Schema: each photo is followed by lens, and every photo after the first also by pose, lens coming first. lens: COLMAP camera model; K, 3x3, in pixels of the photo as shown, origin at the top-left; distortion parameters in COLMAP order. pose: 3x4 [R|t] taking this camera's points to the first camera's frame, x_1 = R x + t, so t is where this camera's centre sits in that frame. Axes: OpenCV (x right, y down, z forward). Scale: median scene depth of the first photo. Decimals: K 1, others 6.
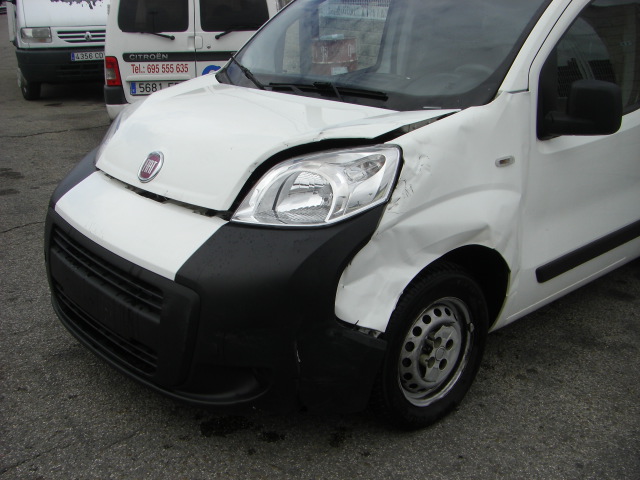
lens RADIAL K [[723.4, 0, 318.3], [0, 723.4, 261.3], [0, 0, 1]] dist [-0.142405, 0.043461]
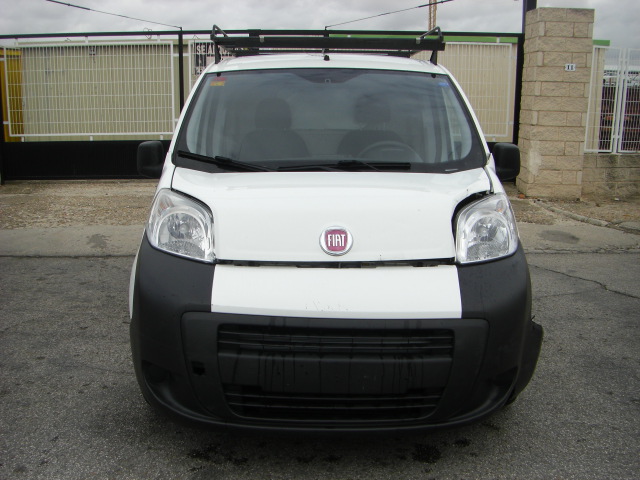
lens RADIAL K [[723.4, 0, 318.3], [0, 723.4, 261.3], [0, 0, 1]] dist [-0.142405, 0.043461]
pose [[0.658534, -0.164669, 0.734314, -1.038343], [0.266486, 0.963567, -0.022906, -0.084732], [-0.703788, 0.210768, 0.678424, 0.291238]]
